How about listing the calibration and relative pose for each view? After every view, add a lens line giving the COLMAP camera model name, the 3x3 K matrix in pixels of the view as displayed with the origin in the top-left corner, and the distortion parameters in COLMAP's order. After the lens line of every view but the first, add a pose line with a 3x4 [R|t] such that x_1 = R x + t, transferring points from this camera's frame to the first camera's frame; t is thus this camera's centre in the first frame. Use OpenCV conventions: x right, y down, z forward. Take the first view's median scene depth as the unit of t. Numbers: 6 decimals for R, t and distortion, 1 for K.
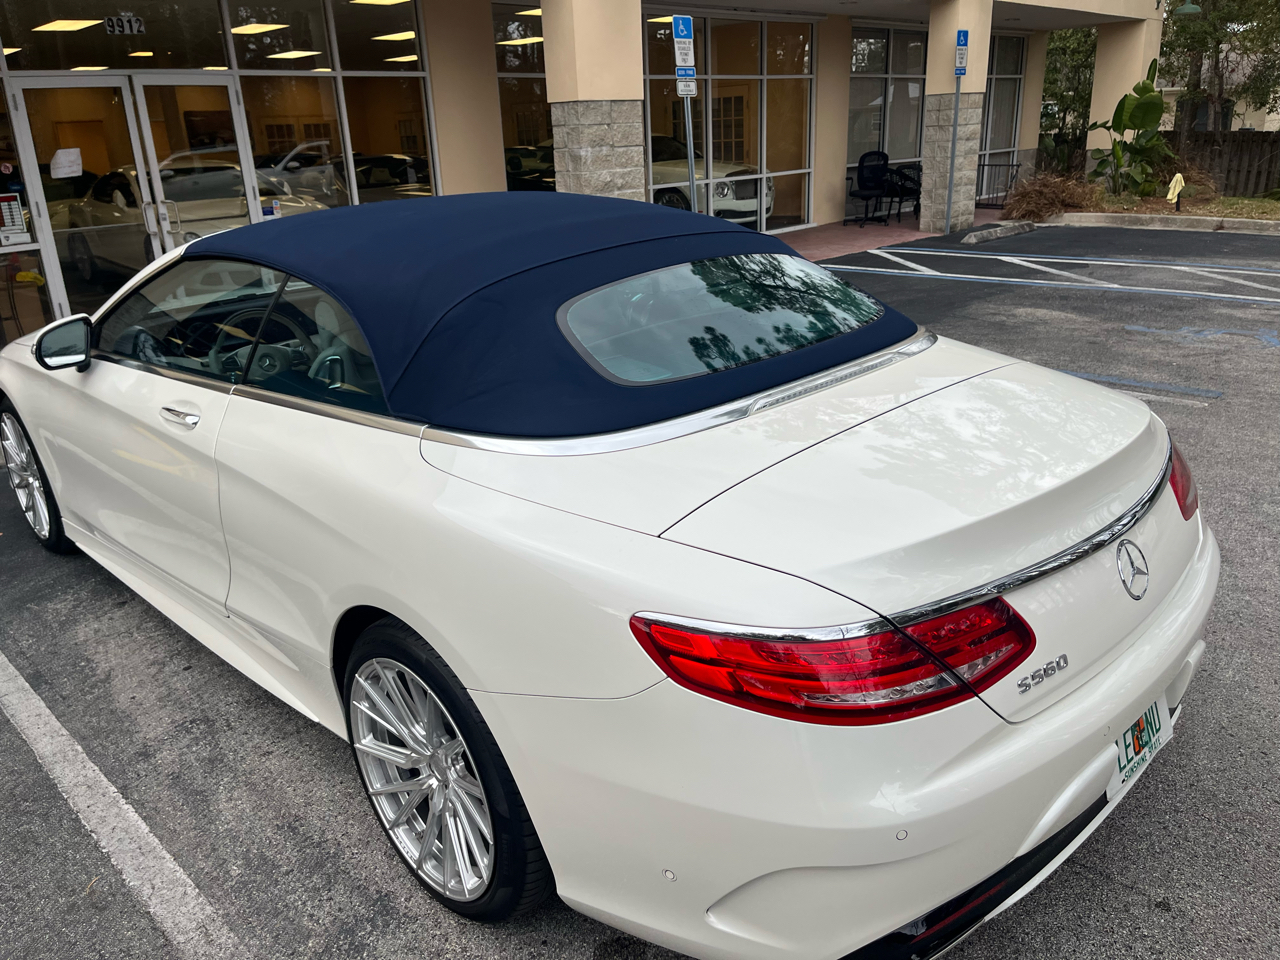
lens RADIAL K [[988.5, 0, 641.5], [0, 988.5, 475.5], [0, 0, 1]] dist [0.077696, -0.116361]
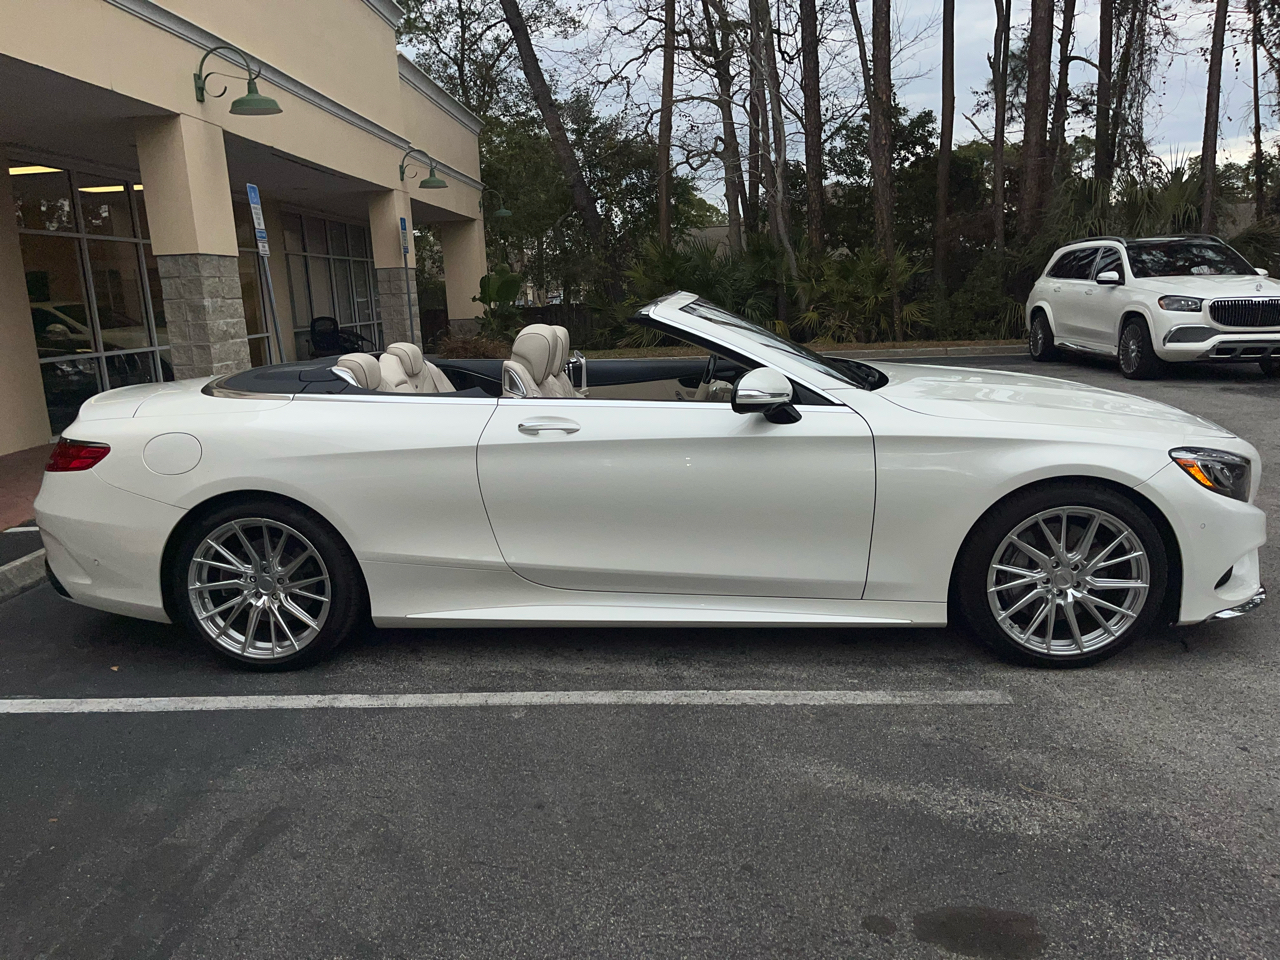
lens RADIAL K [[988.5, 0, 639.3], [0, 988.5, 465.7], [0, 0, 1]] dist [0.077696, -0.116361]
pose [[0.735610, -0.114808, 0.667605, -1.146685], [0.240110, 0.965737, -0.098490, 0.110997], [-0.633423, 0.232749, 0.737972, 0.024316]]
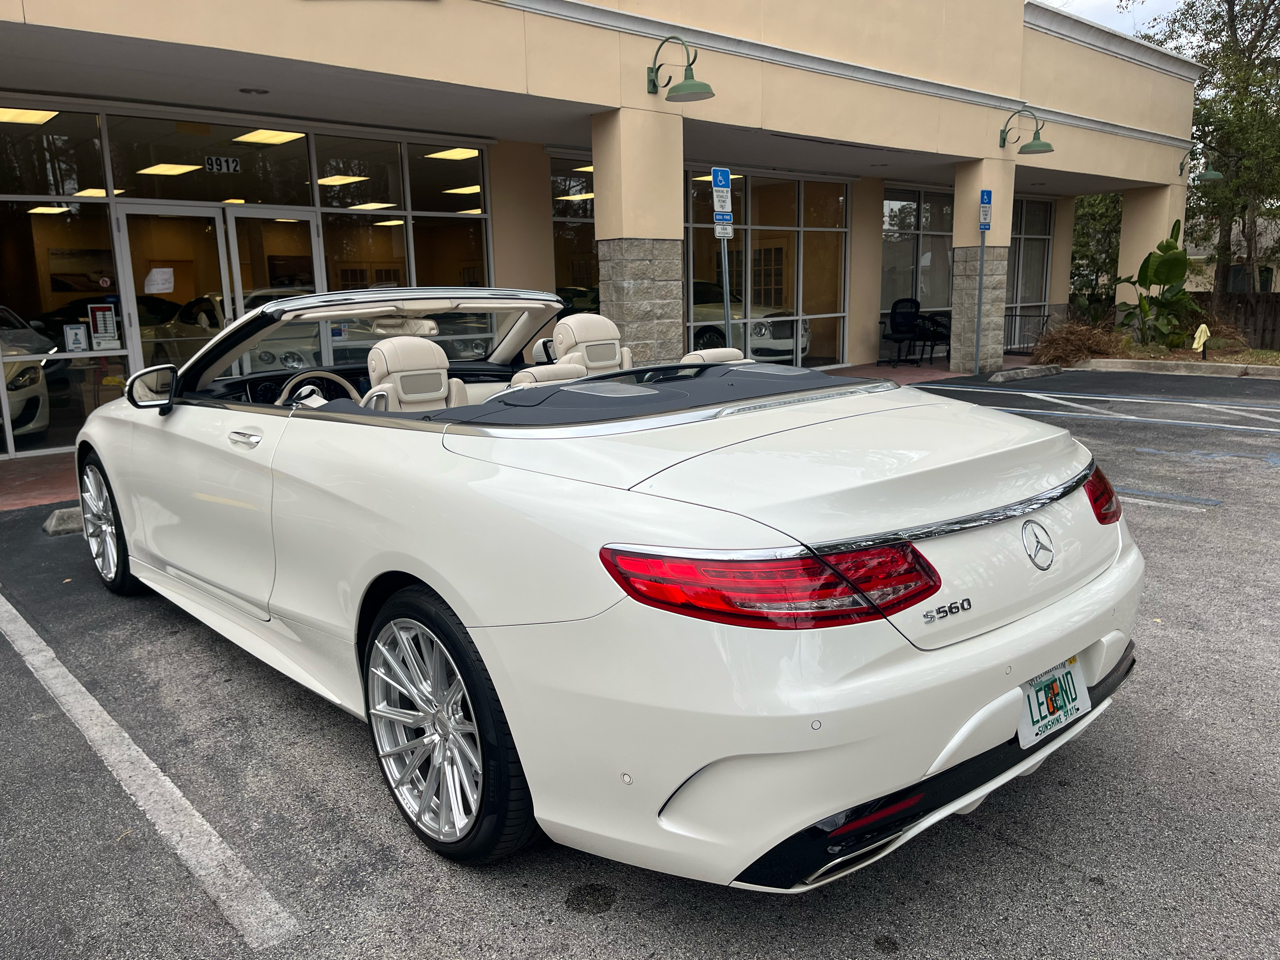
lens RADIAL K [[988.5, 0, 647.0], [0, 988.5, 470.6], [0, 0, 1]] dist [0.077696, -0.116361]
pose [[0.998643, 0.027159, -0.044434, 0.048247], [-0.033707, 0.987501, -0.153967, 0.115654], [0.039697, 0.155256, 0.987076, -0.102031]]
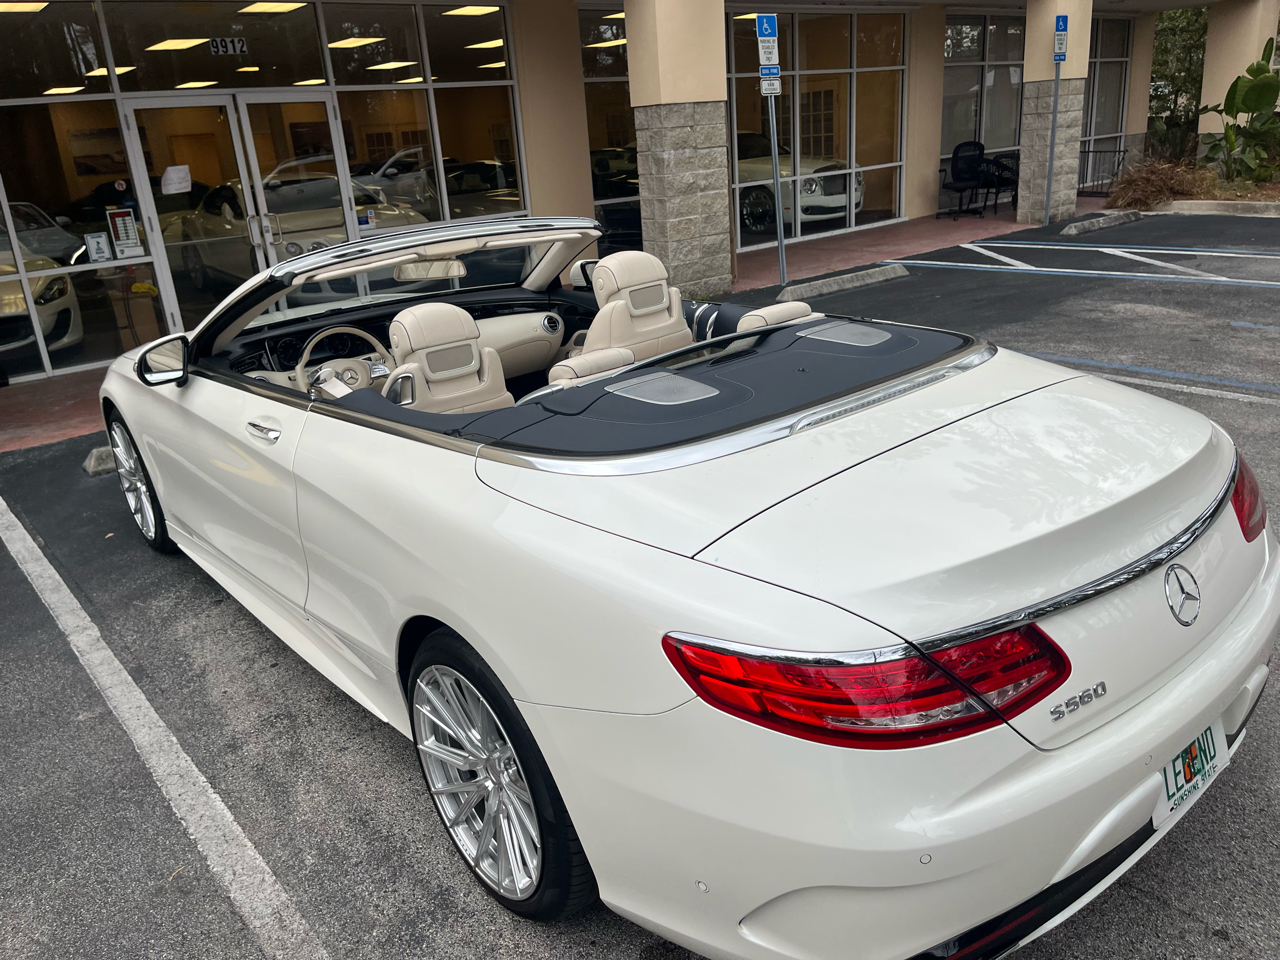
lens RADIAL K [[988.5, 0, 636.2], [0, 988.5, 477.0], [0, 0, 1]] dist [0.077696, -0.116361]
pose [[0.995134, 0.003164, -0.098477, 0.031183], [-0.002550, 0.999977, 0.006354, -0.014759], [0.098495, -0.006072, 0.995119, -0.015542]]
